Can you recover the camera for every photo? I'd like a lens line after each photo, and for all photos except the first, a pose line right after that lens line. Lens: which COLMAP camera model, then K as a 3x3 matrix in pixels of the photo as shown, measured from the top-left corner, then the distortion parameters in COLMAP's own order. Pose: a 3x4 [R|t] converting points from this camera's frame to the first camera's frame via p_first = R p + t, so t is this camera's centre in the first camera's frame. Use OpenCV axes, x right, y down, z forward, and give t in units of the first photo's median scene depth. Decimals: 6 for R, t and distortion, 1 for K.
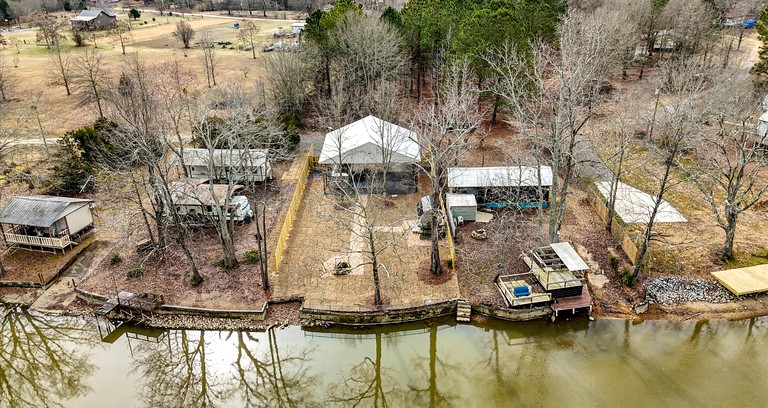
lens RADIAL K [[571.4, 0, 384.0], [0, 571.4, 204.0], [0, 0, 1]] dist [0.065058, -0.006526]
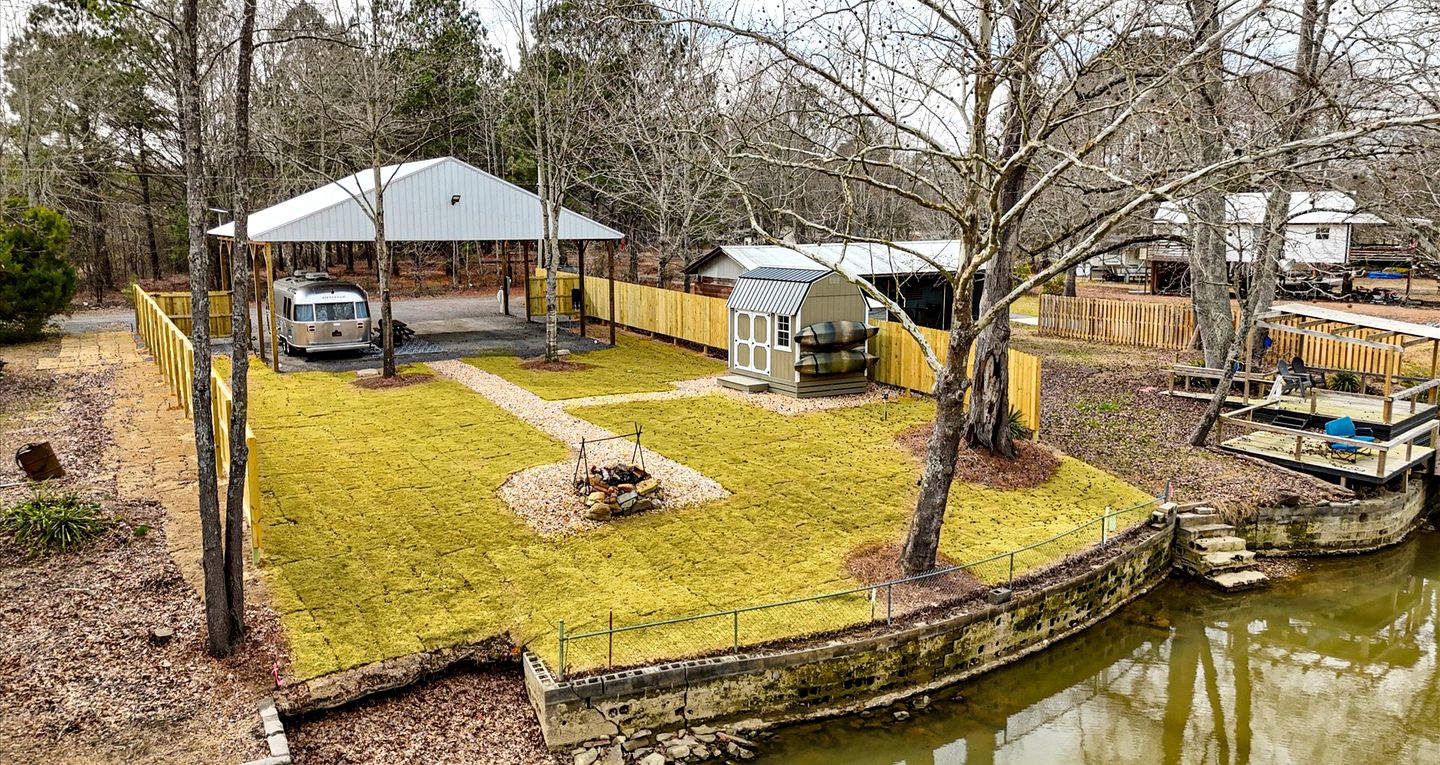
lens RADIAL K [[1071.3, 0, 720.0], [0, 1071.3, 382.5], [0, 0, 1]] dist [0.065058, -0.006526]
pose [[0.861595, -0.071304, 0.502564, -0.242688], [0.209420, 0.951827, -0.223984, 0.180076], [-0.462383, 0.298230, 0.835022, 0.718449]]
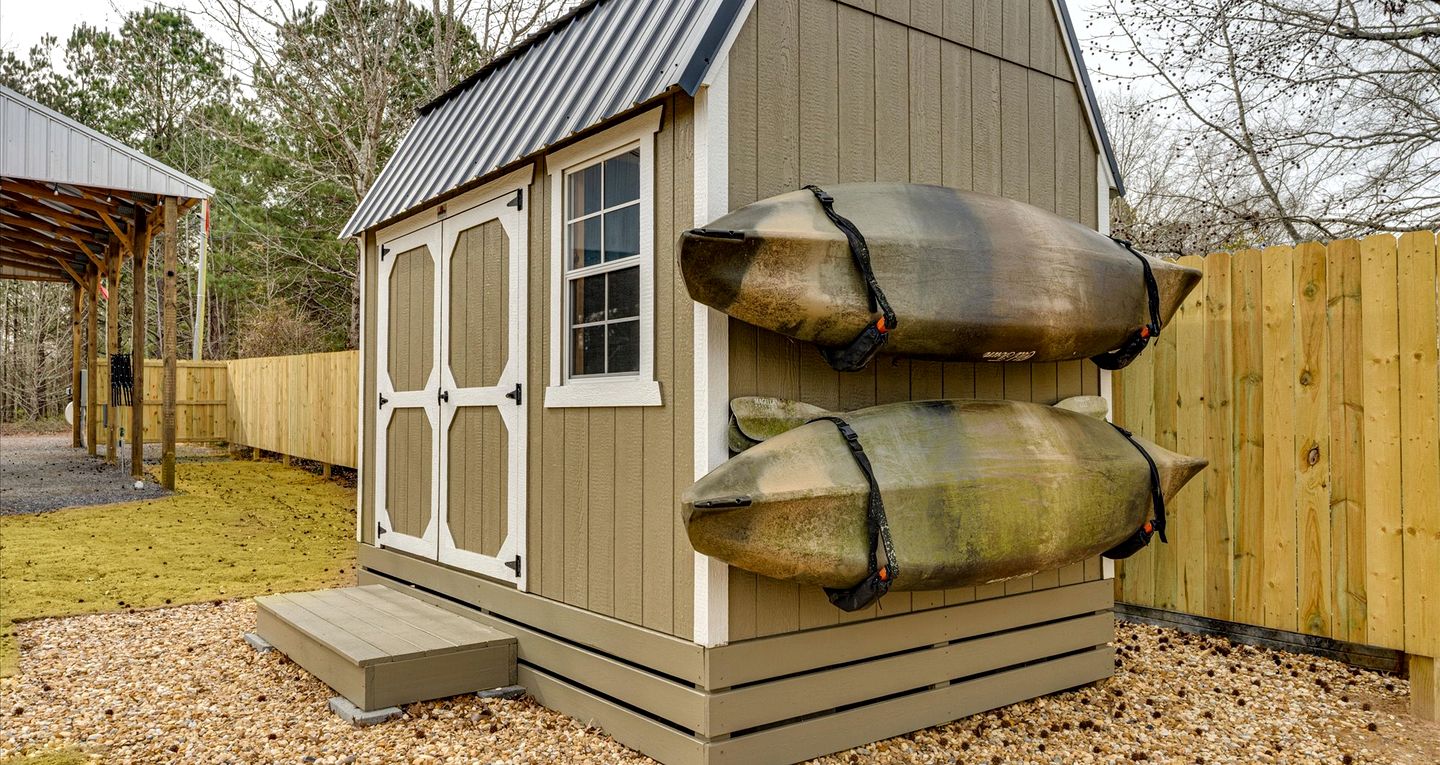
lens RADIAL K [[1046.8, 0, 720.0], [0, 1046.8, 382.5], [0, 0, 1]] dist [0.005139, 0.000214]
pose [[0.800098, 0.022427, 0.599450, 0.032463], [0.247721, 0.897761, -0.364226, 0.072936], [-0.546331, 0.439912, 0.712741, 1.110212]]
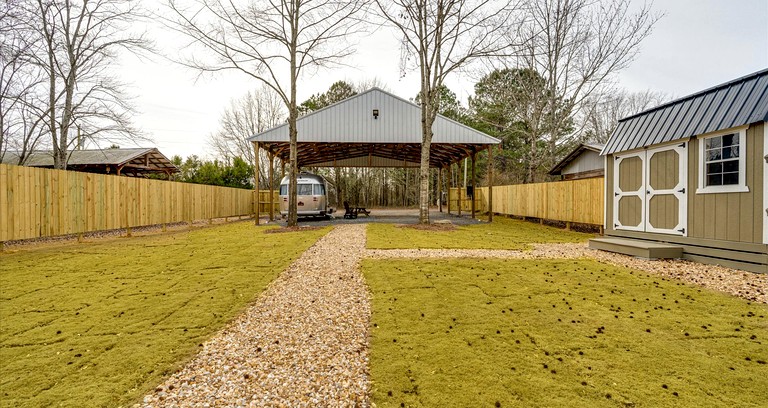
lens RADIAL K [[360.6, 0, 384.0], [0, 360.6, 204.0], [0, 0, 1]] dist [0.002823, -0.000083]
pose [[0.998094, 0.011050, 0.060710, -0.043435], [0.015501, 0.907392, -0.419998, 0.094666], [-0.059729, 0.420139, 0.905492, 1.073608]]
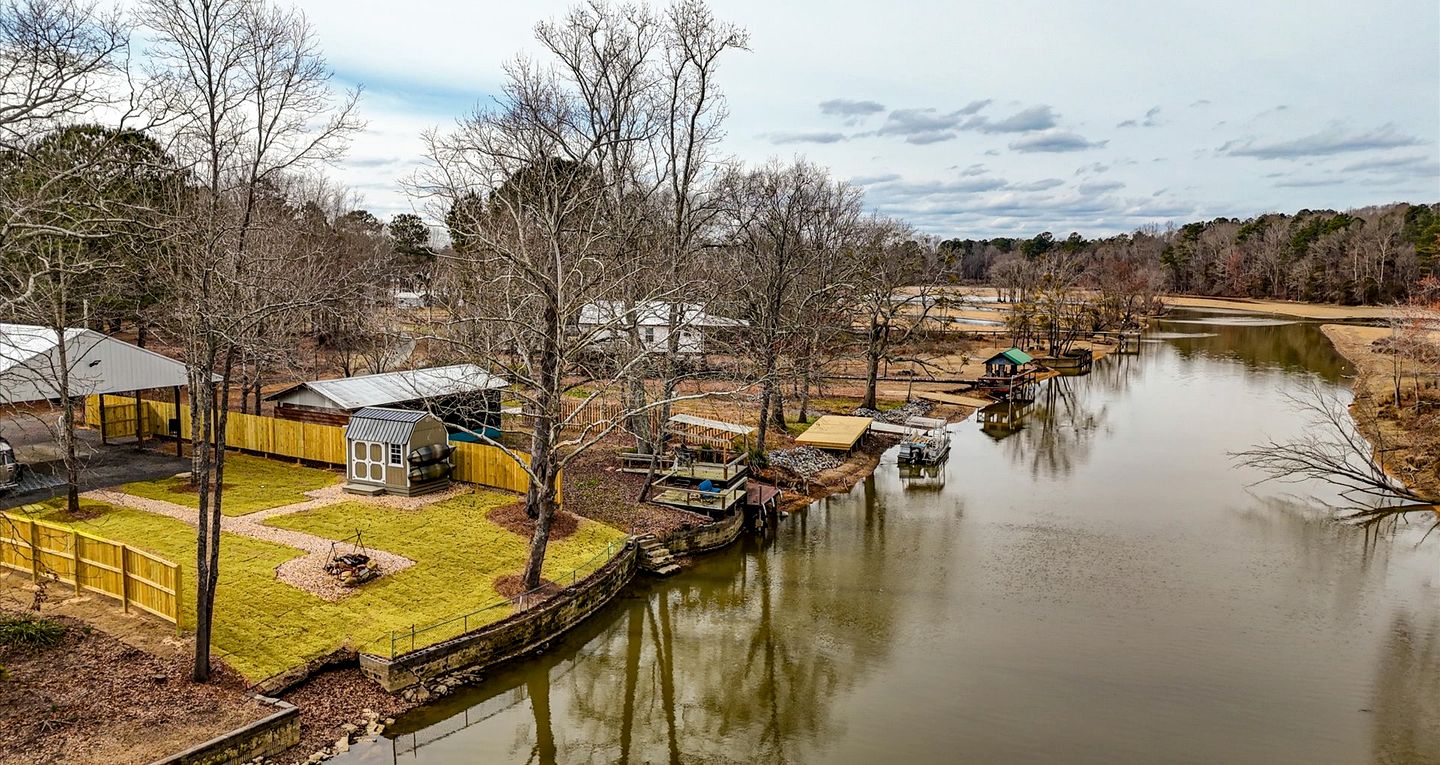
lens RADIAL K [[1071.3, 0, 720.0], [0, 1071.3, 382.5], [0, 0, 1]] dist [0.065058, -0.006526]
pose [[0.484131, -0.087088, 0.870651, -0.559977], [0.357403, 0.927925, -0.105920, 0.168020], [-0.798674, 0.362452, 0.480362, 0.512484]]
